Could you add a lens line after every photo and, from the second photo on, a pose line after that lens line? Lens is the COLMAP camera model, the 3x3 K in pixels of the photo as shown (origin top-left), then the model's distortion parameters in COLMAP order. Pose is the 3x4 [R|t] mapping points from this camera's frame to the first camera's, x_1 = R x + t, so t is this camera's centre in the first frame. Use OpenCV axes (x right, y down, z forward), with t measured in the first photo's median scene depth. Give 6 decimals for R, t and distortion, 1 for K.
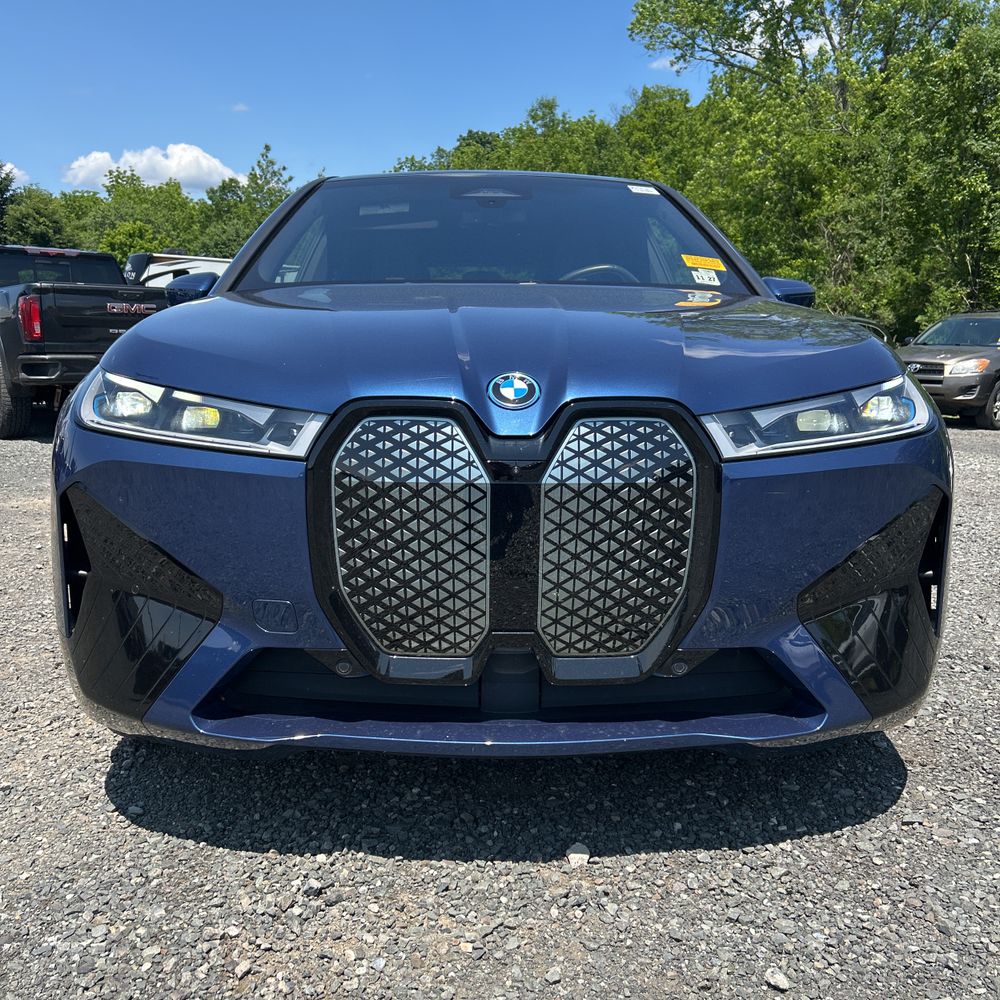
lens RADIAL K [[997.9, 0, 485.5], [0, 997.9, 496.8], [0, 0, 1]] dist [0.023099, -0.015720]
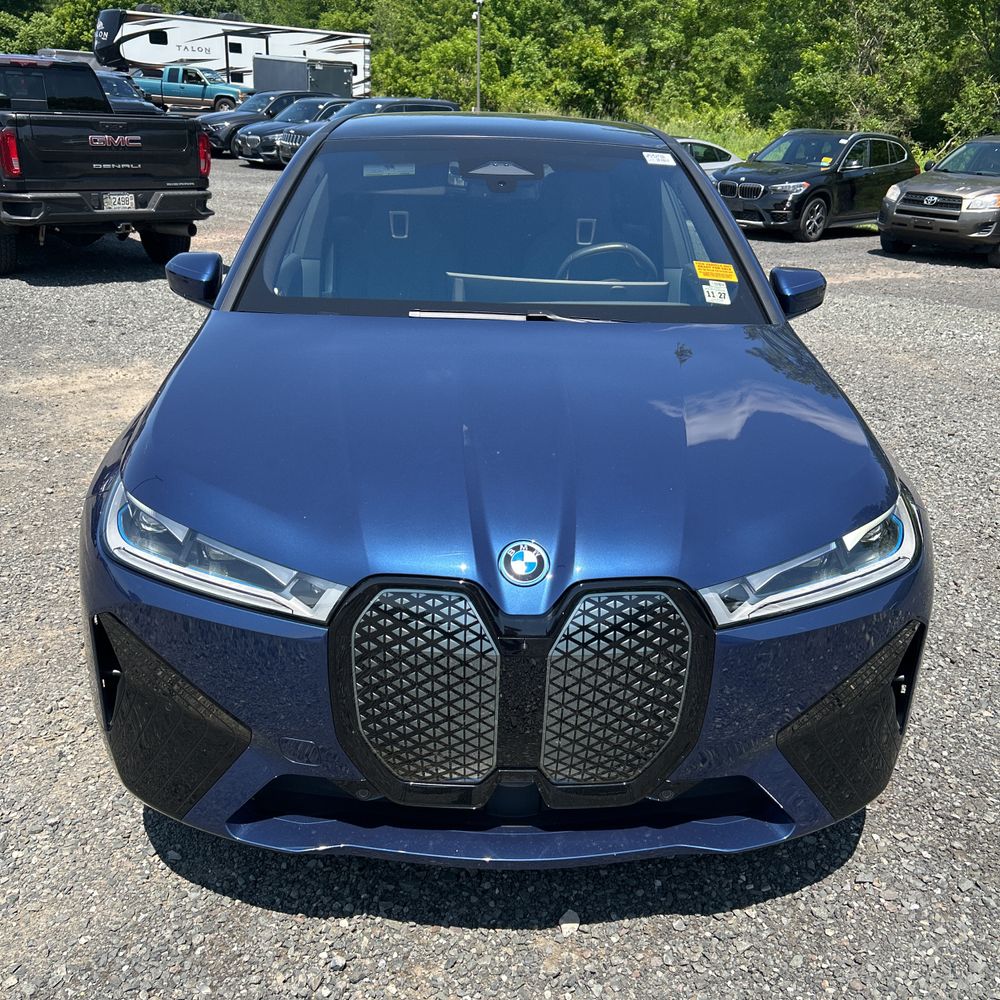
lens RADIAL K [[1001.7, 0, 499.5], [0, 1001.7, 498.0], [0, 0, 1]] dist [0.014119, 0.006326]
pose [[0.999690, 0.016308, 0.018839, -0.017306], [-0.019875, 0.977892, 0.208165, -0.365494], [-0.015028, -0.208475, 0.977912, -0.018900]]
